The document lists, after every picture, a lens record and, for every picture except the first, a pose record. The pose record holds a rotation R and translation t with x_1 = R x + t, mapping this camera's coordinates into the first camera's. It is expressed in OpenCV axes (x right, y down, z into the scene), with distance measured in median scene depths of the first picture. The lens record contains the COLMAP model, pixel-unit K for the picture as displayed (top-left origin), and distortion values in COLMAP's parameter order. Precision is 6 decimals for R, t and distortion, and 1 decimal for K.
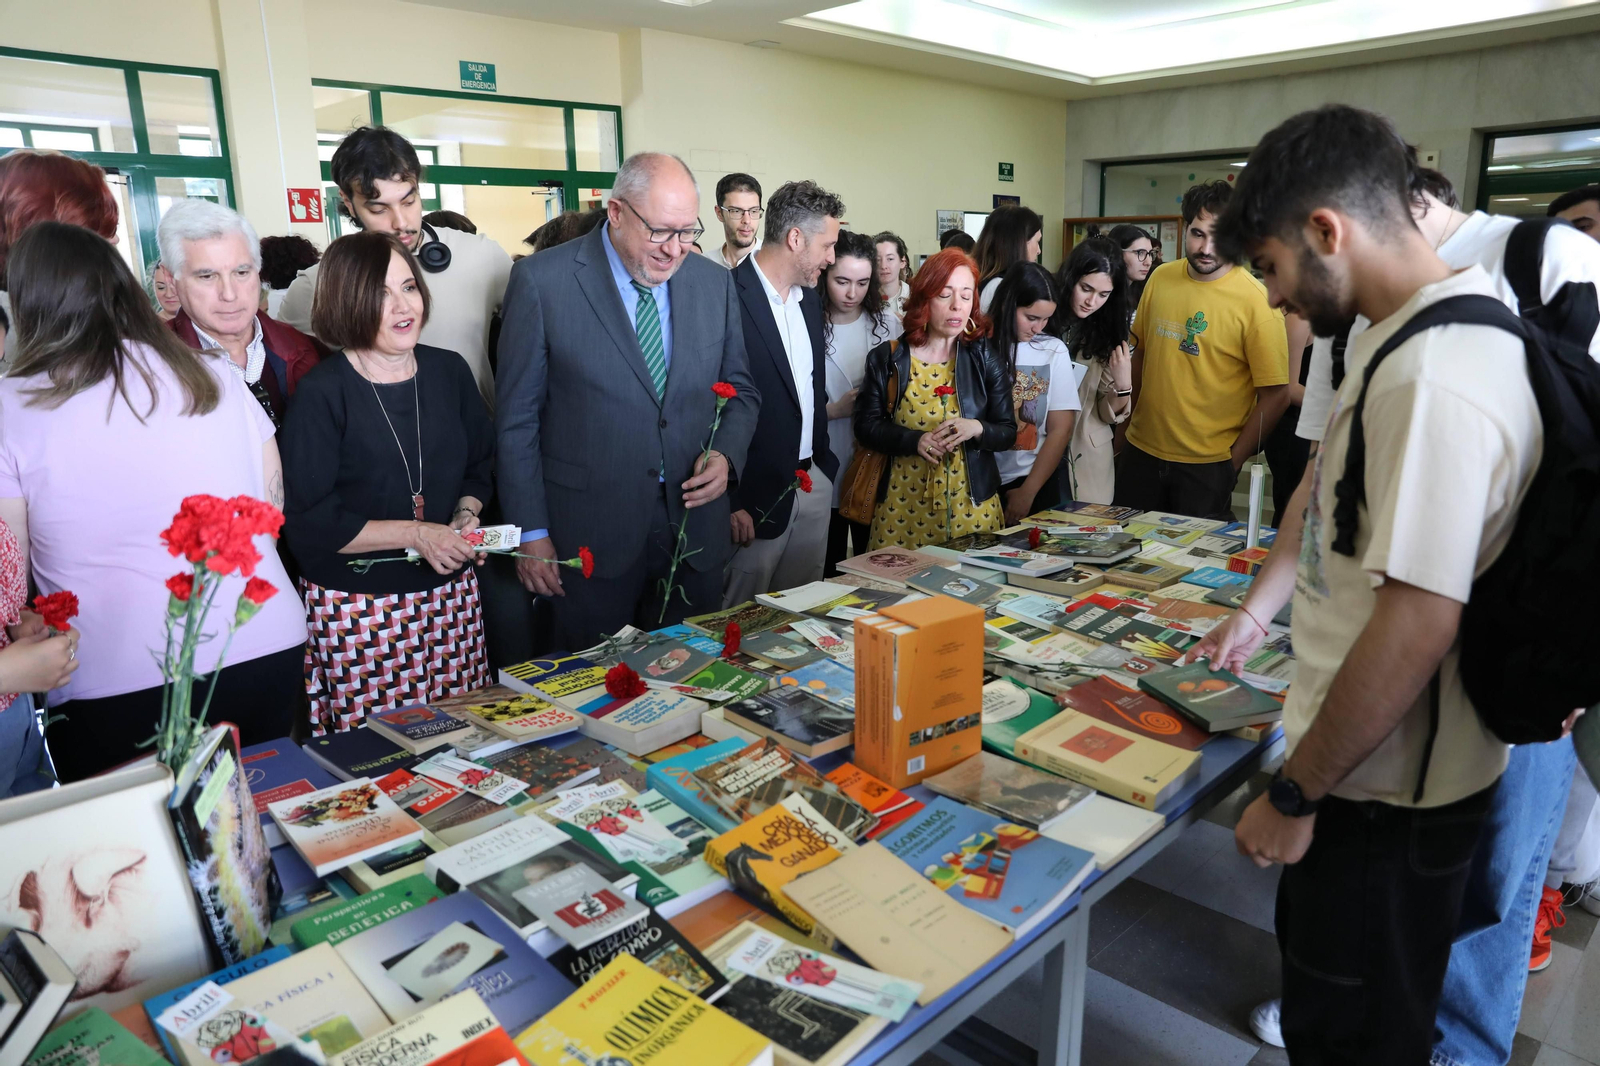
lens RADIAL K [[1087.2, 0, 800.0], [0, 1087.2, 533.0], [0, 0, 1]] dist [-0.110560, 0.081155]
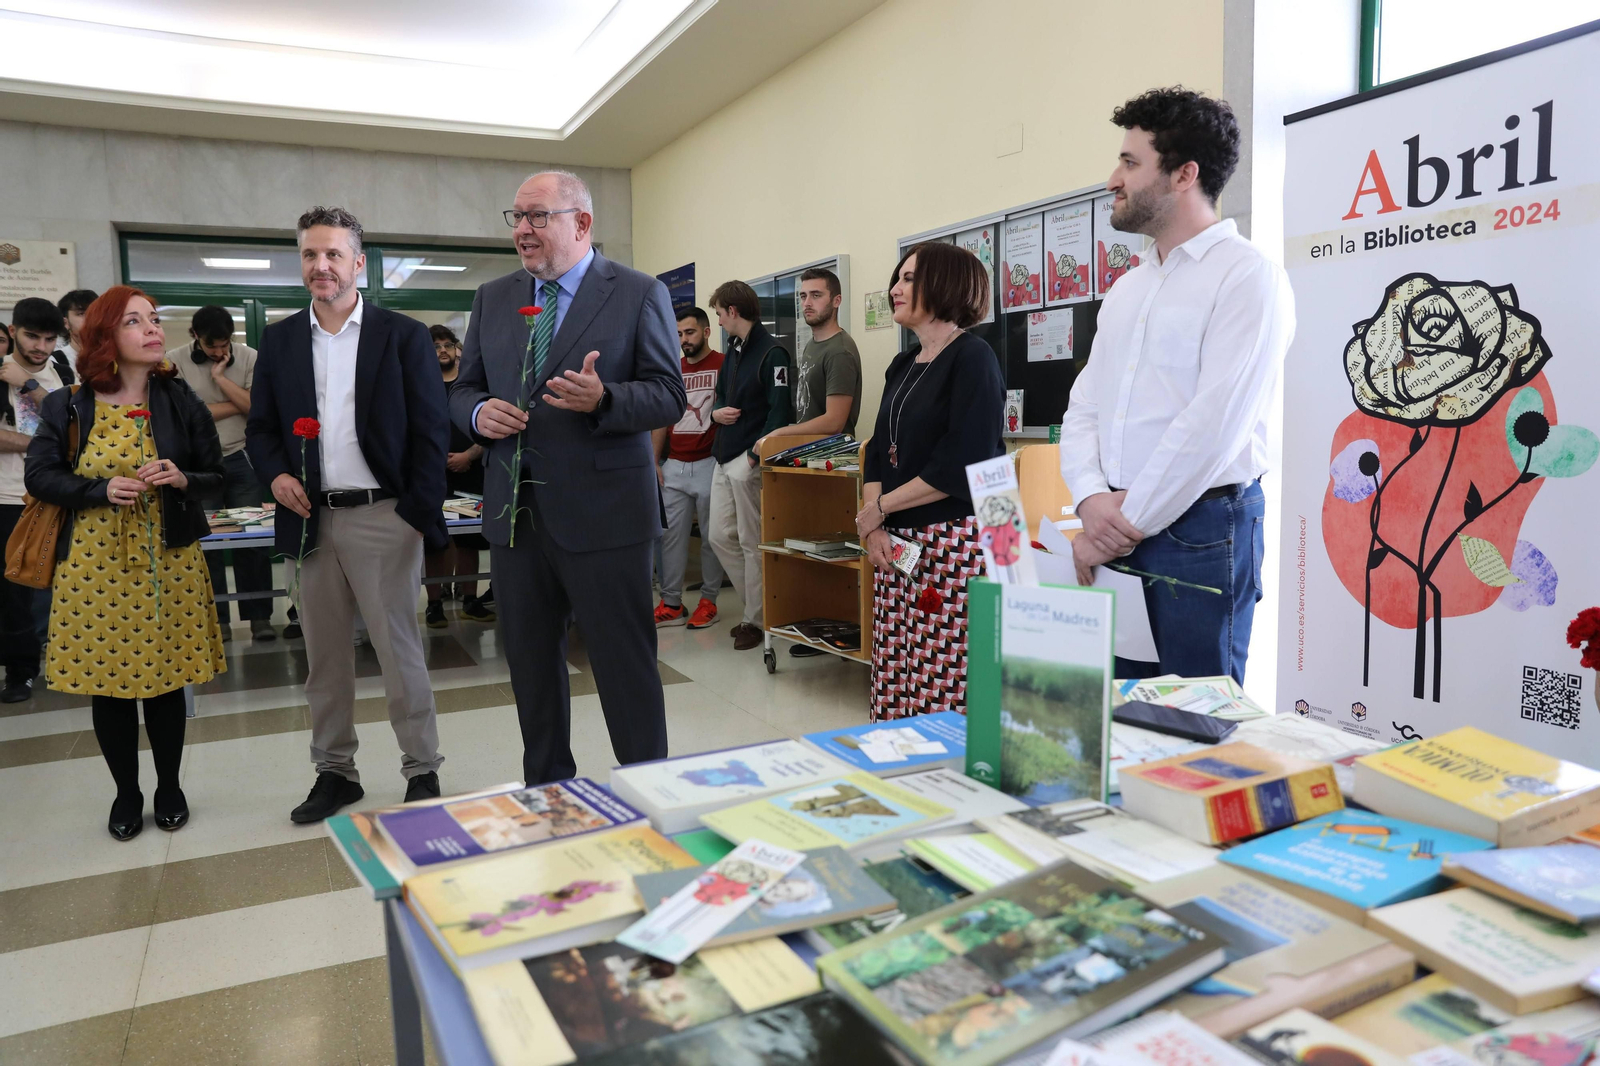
lens RADIAL K [[1087.2, 0, 800.0], [0, 1087.2, 533.0], [0, 0, 1]] dist [-0.110560, 0.081155]
pose [[0.305721, -0.089834, 0.947874, -0.007698], [0.233081, 0.972309, 0.016973, -0.157288], [-0.923151, 0.215743, 0.318194, 1.354952]]
